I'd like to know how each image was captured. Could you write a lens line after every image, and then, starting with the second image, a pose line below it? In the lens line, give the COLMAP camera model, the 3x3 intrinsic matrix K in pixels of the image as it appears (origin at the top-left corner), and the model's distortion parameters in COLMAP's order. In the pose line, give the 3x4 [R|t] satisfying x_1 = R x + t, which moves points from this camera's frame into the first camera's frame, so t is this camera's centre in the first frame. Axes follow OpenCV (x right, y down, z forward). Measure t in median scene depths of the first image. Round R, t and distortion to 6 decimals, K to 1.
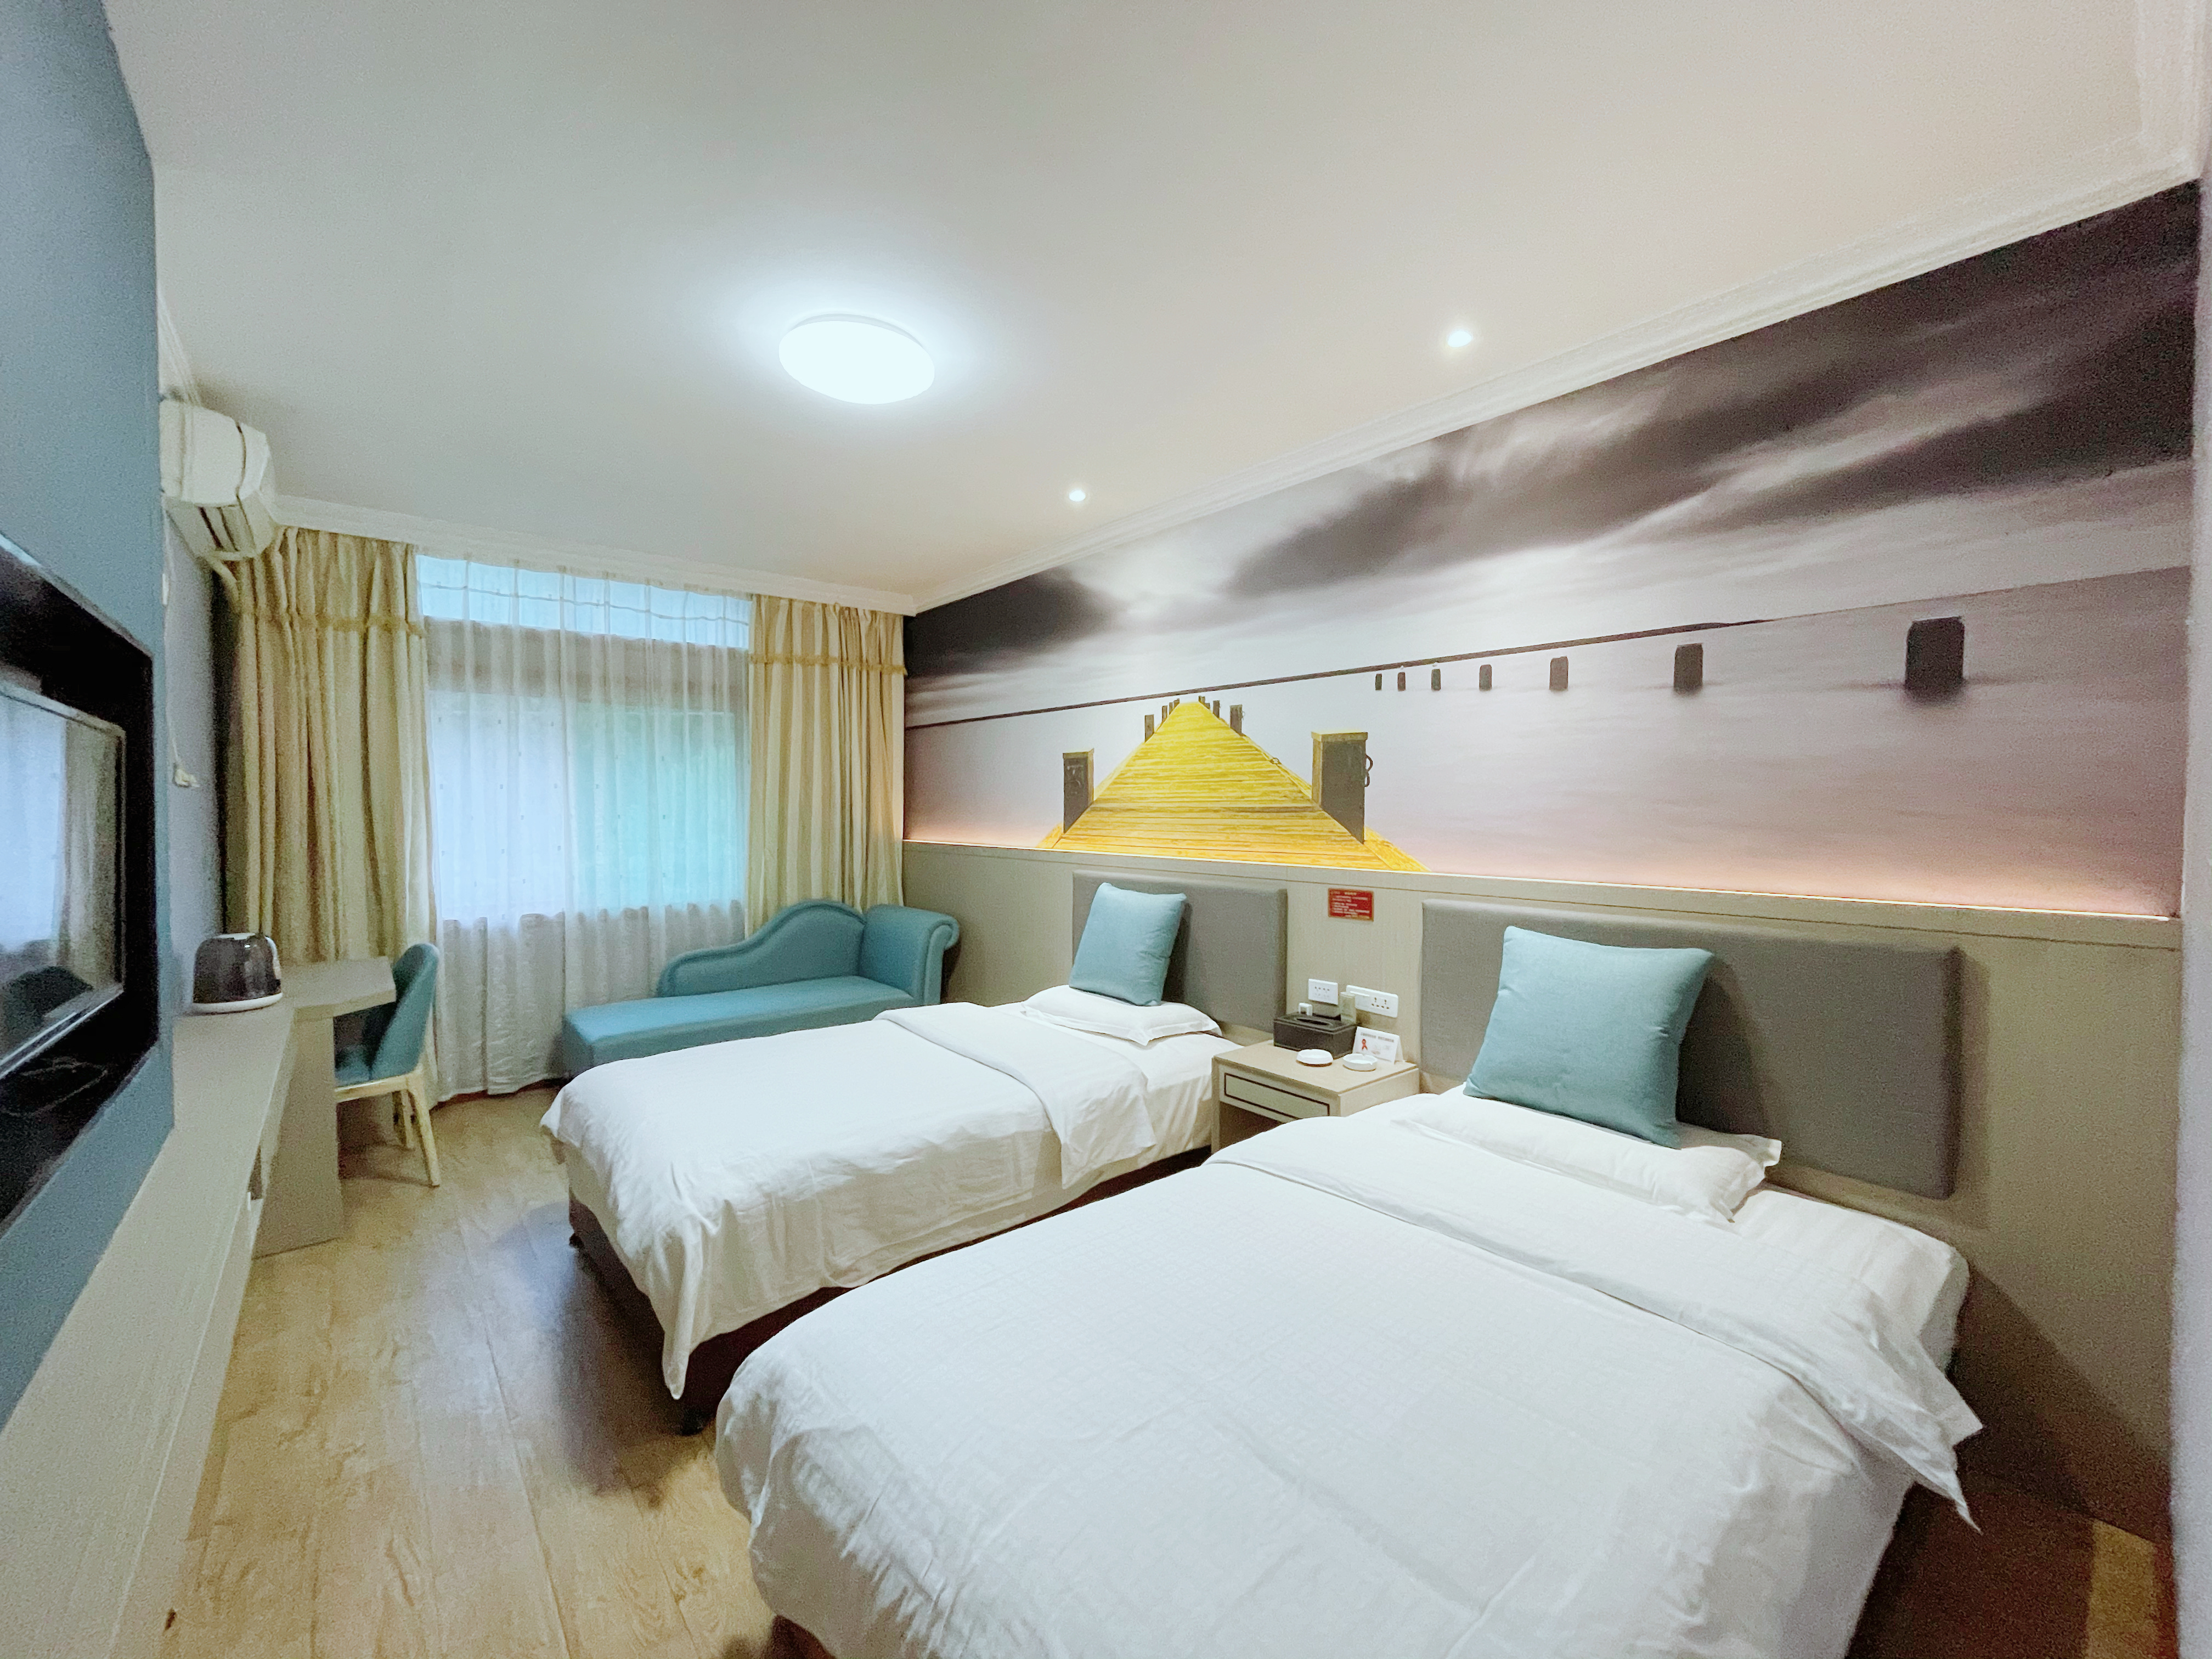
lens RADIAL K [[894.6, 0, 1117.3], [0, 894.6, 824.2], [0, 0, 1]] dist [-0.003401, 0.000075]
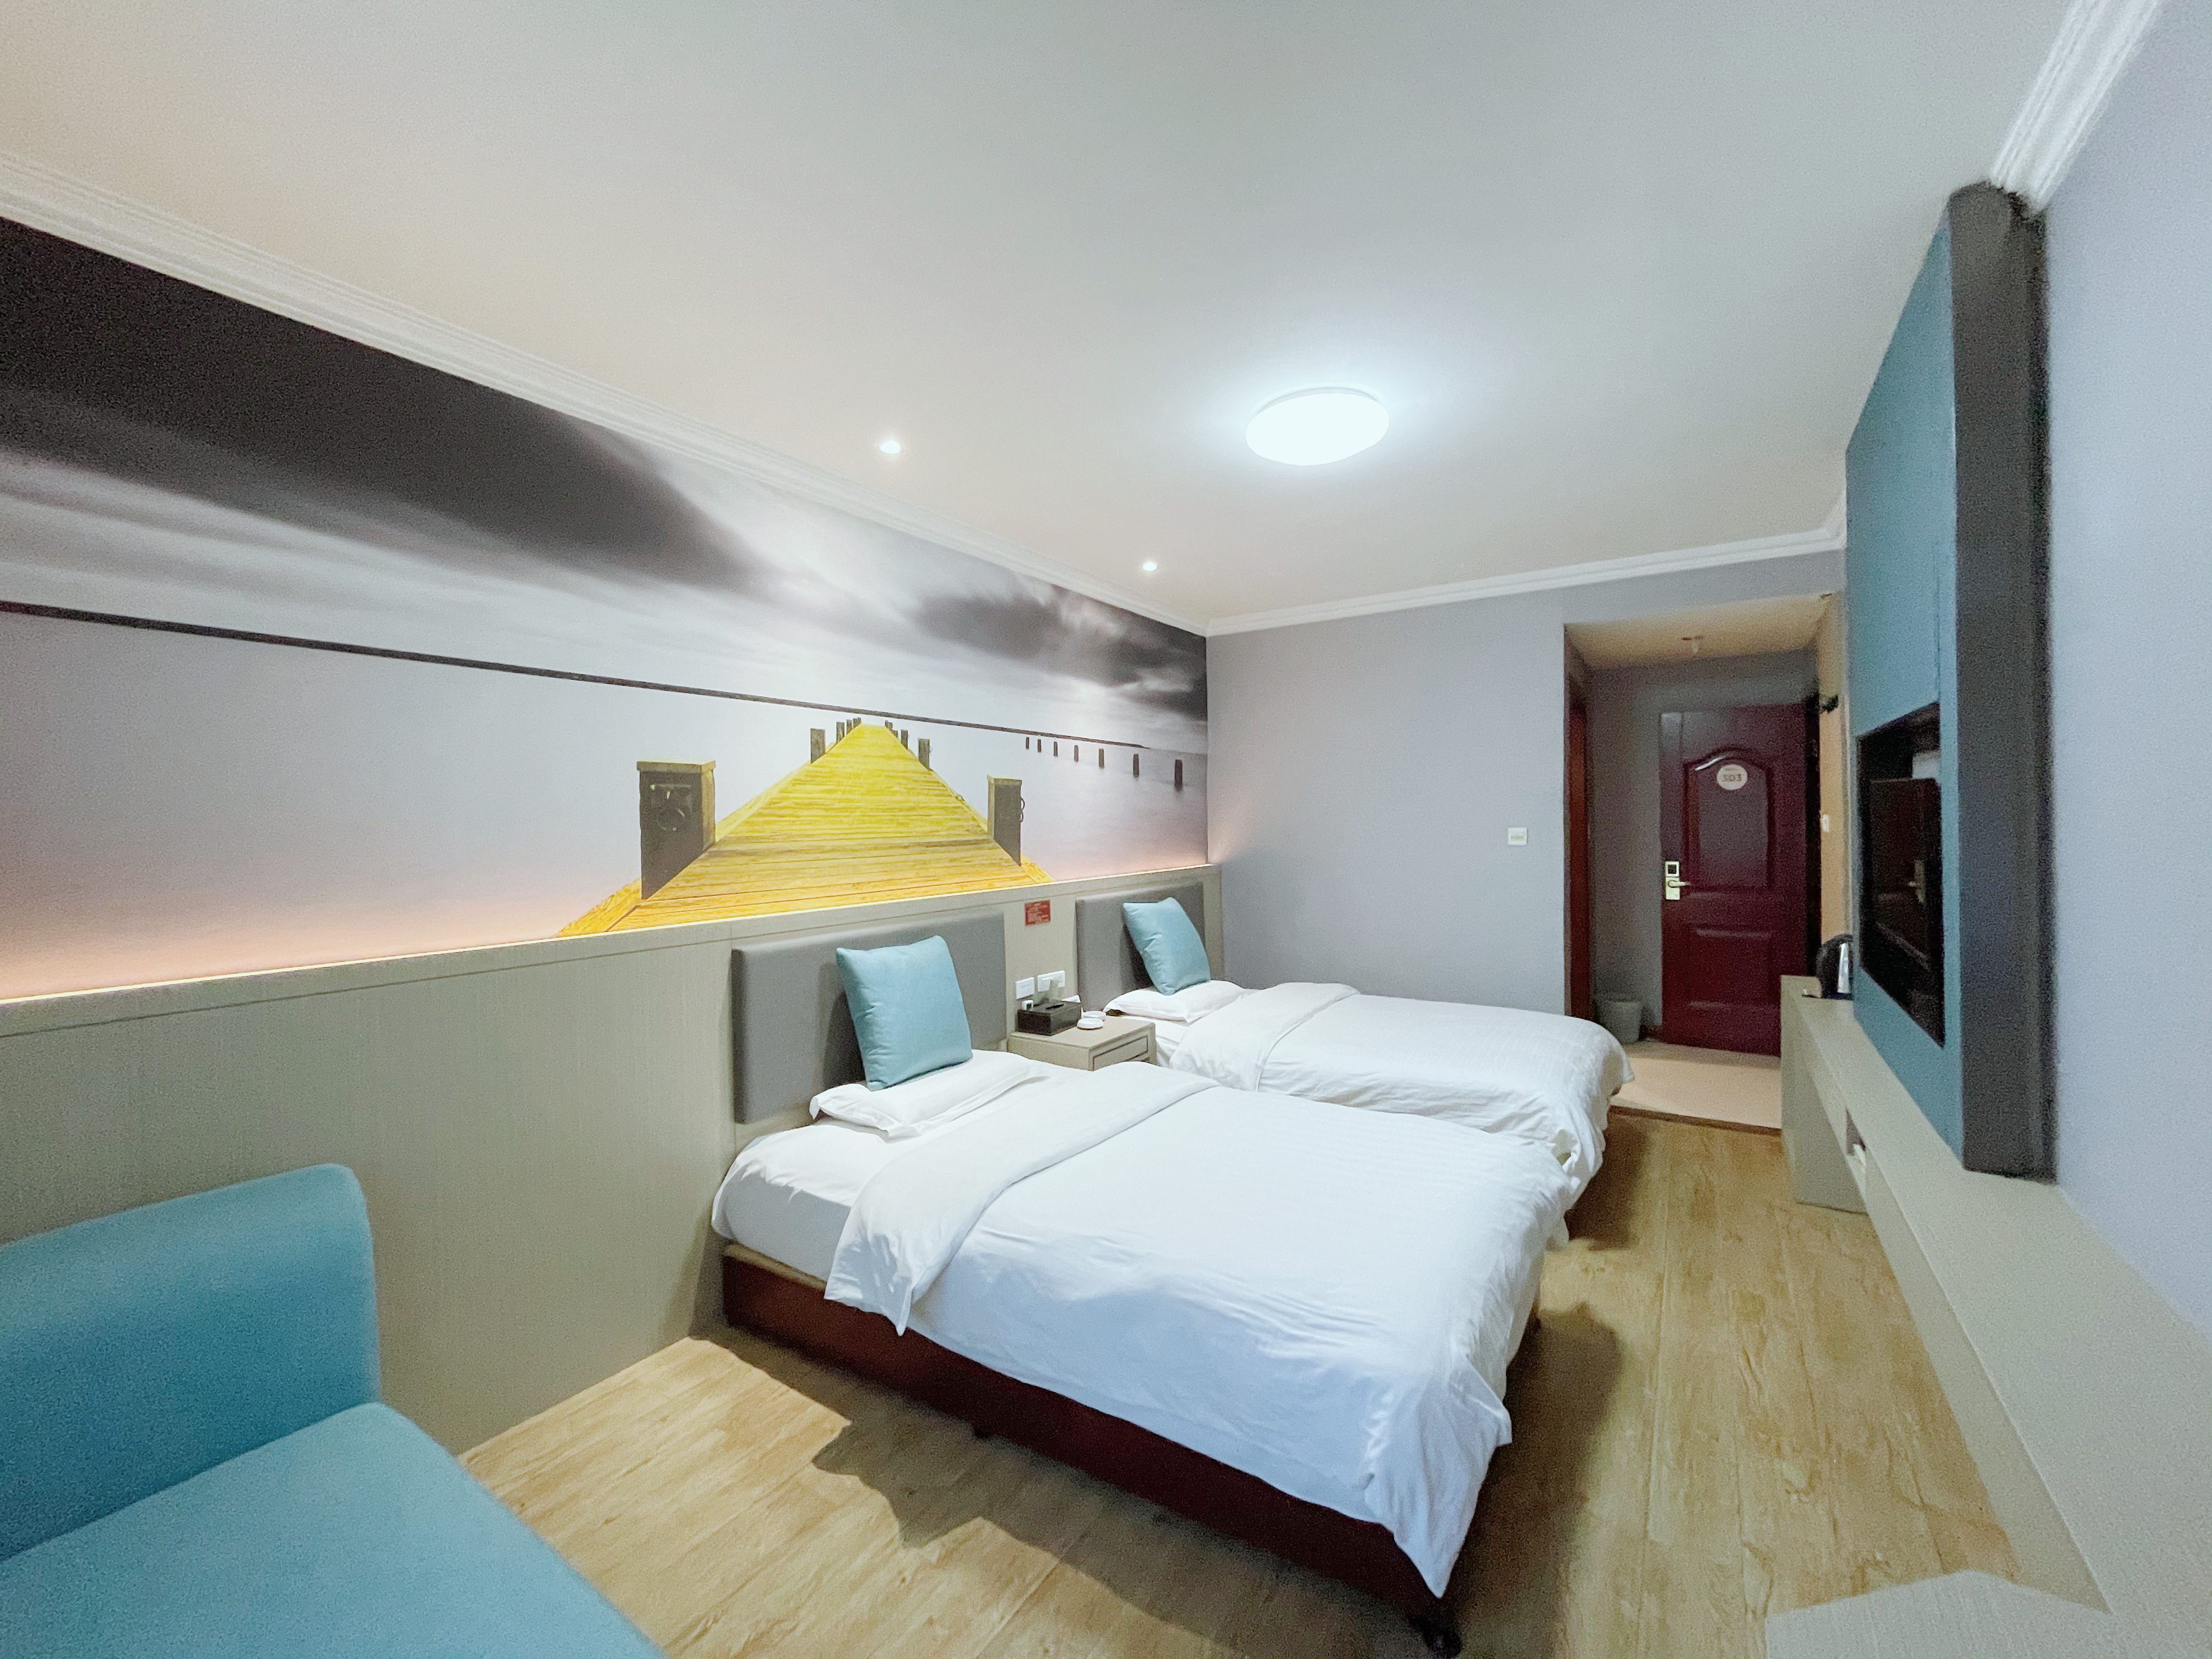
lens RADIAL K [[894.8, 0, 1108.1], [0, 894.8, 824.6], [0, 0, 1]] dist [-0.000997, -0.000349]
pose [[-0.275963, 0.001363, 0.961167, -0.896567], [0.039145, 0.999185, 0.009822, -0.041233], [-0.960371, 0.040335, -0.275791, 1.110054]]
